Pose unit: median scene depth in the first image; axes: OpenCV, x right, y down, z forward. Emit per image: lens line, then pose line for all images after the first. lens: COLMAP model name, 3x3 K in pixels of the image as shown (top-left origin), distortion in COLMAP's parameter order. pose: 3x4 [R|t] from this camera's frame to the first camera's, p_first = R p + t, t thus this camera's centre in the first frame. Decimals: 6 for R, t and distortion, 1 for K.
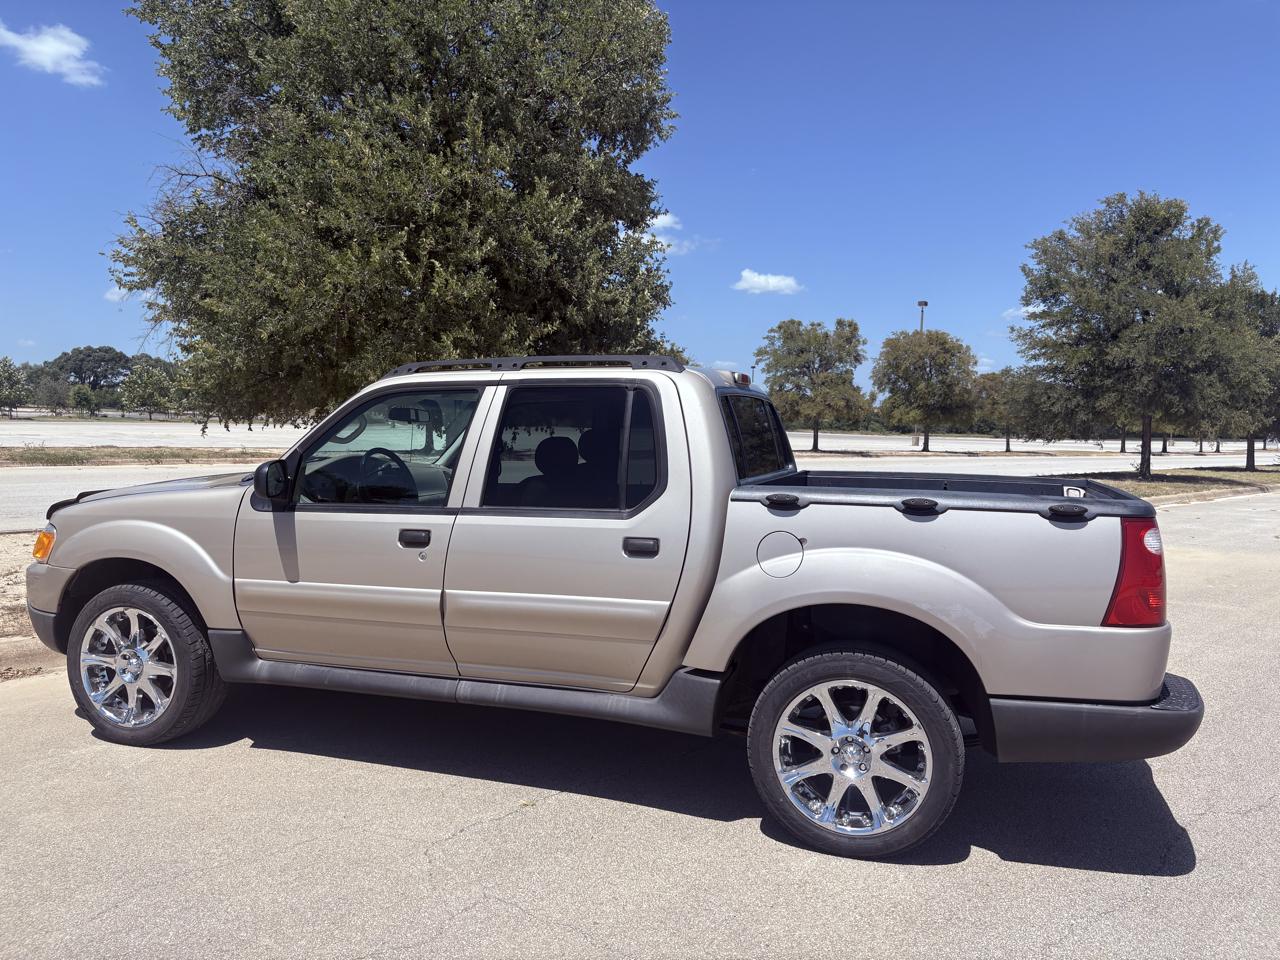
lens RADIAL K [[967.8, 0, 643.2], [0, 967.8, 490.5], [0, 0, 1]] dist [0.041161, -0.043567]
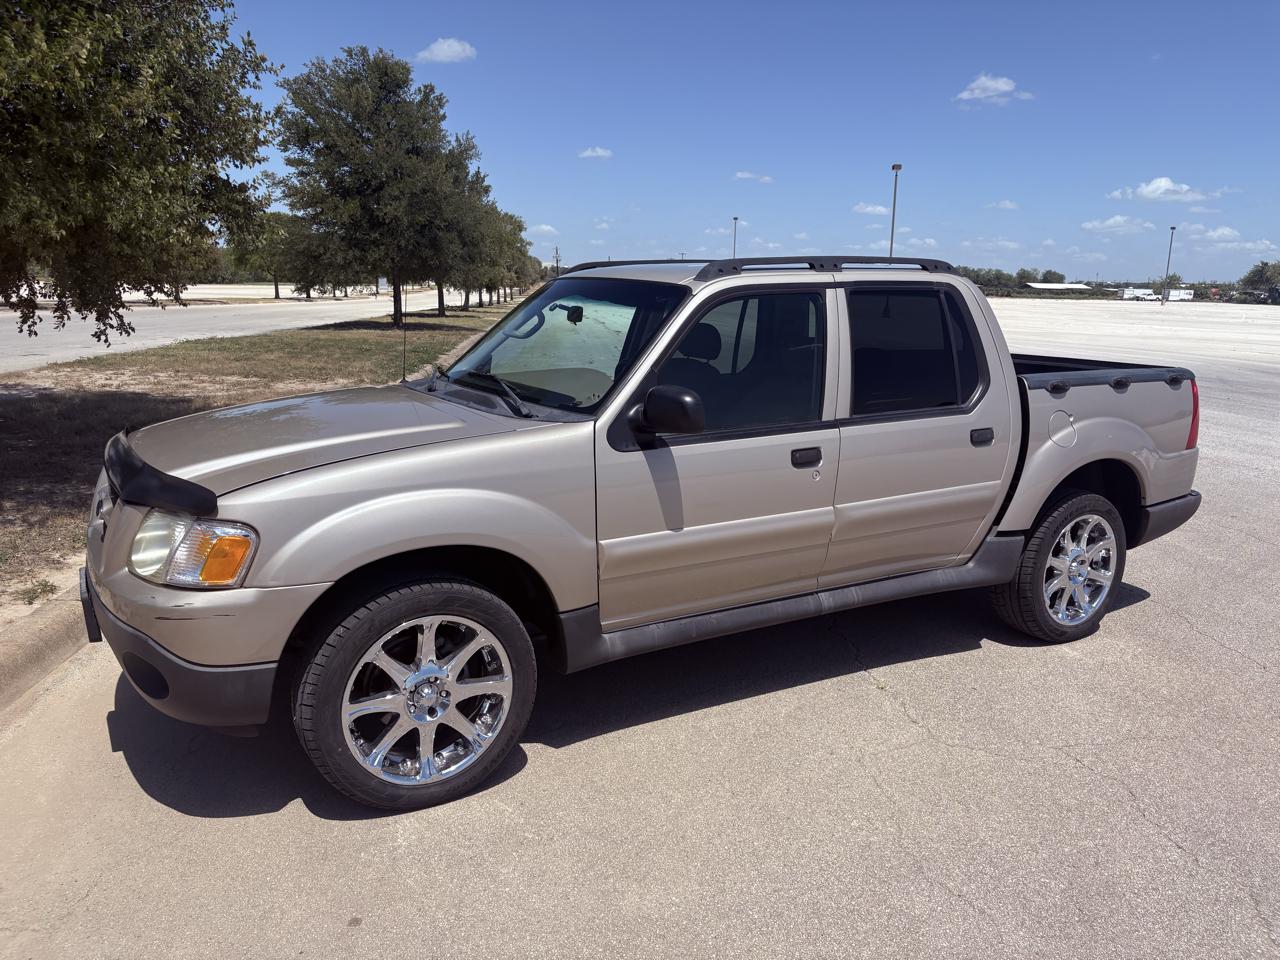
lens RADIAL K [[967.8, 0, 640.8], [0, 967.8, 487.6], [0, 0, 1]] dist [0.041161, -0.043567]
pose [[0.655523, -0.159458, 0.738148, -1.017090], [0.044078, 0.983866, 0.173394, -0.089285], [-0.753888, -0.081128, 0.651975, 0.502232]]
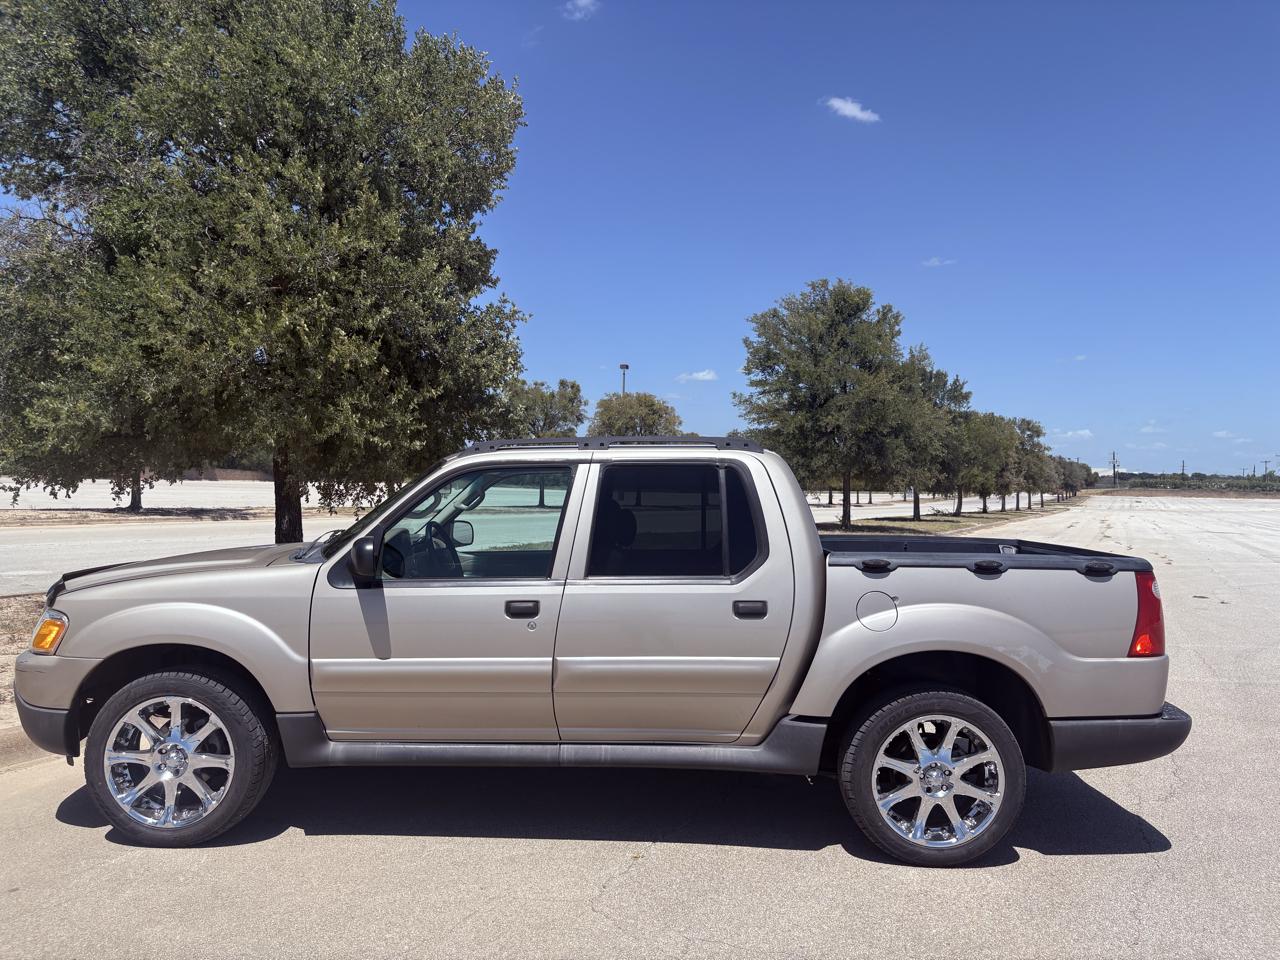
lens RADIAL K [[967.8, 0, 630.7], [0, 967.8, 491.2], [0, 0, 1]] dist [0.041161, -0.043567]
pose [[0.955636, -0.005967, 0.294489, -0.423067], [0.022303, 0.998390, -0.052148, -0.020782], [-0.293704, 0.056402, 0.954231, -0.035727]]
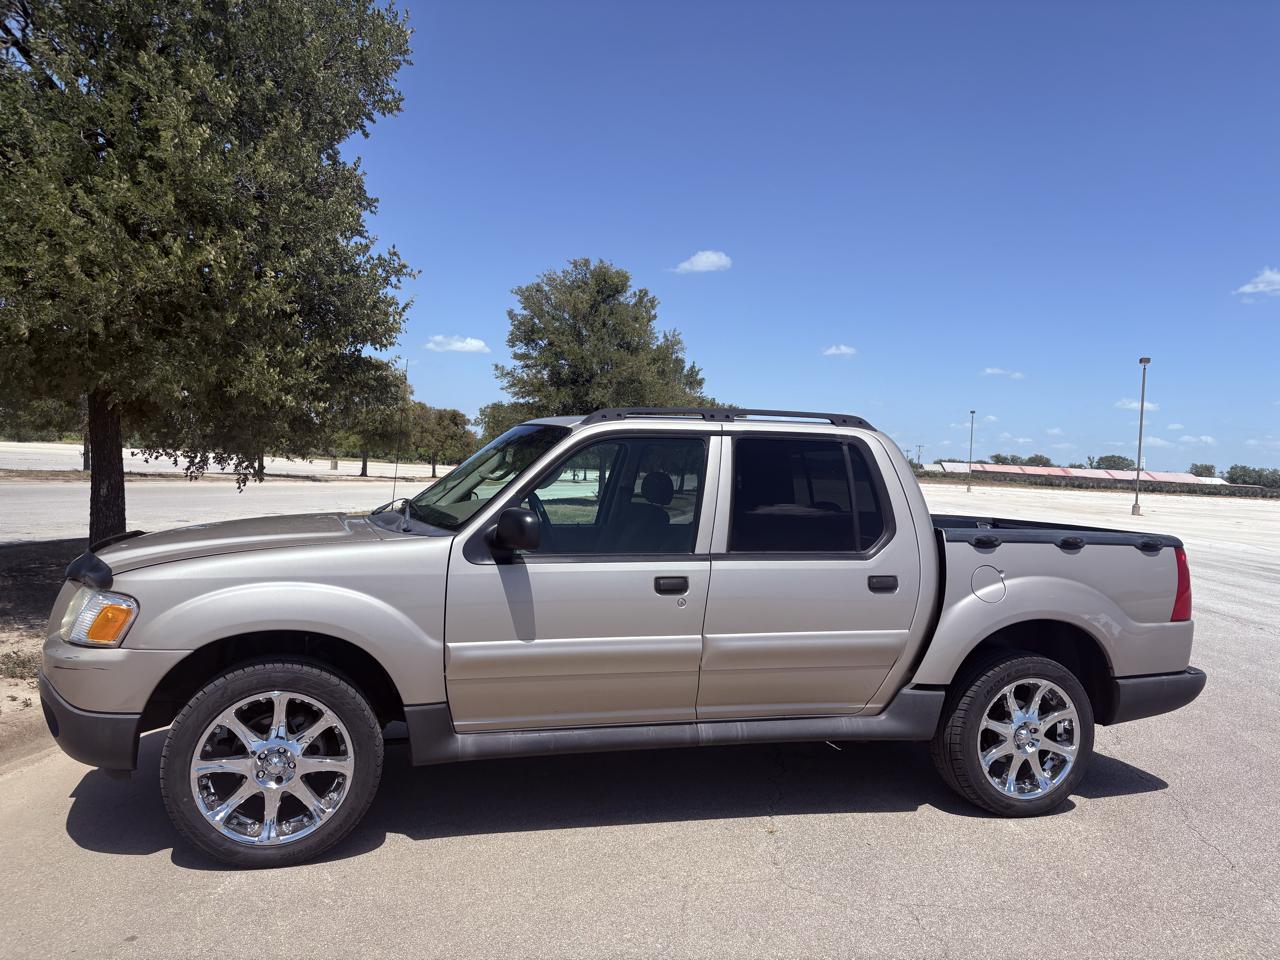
lens RADIAL K [[967.8, 0, 633.0], [0, 967.8, 486.9], [0, 0, 1]] dist [0.041161, -0.043567]
pose [[0.821558, 0.005503, 0.570099, -0.824377], [0.010524, 0.999637, -0.024815, -0.027862], [-0.570028, 0.026386, 0.821201, 0.197377]]
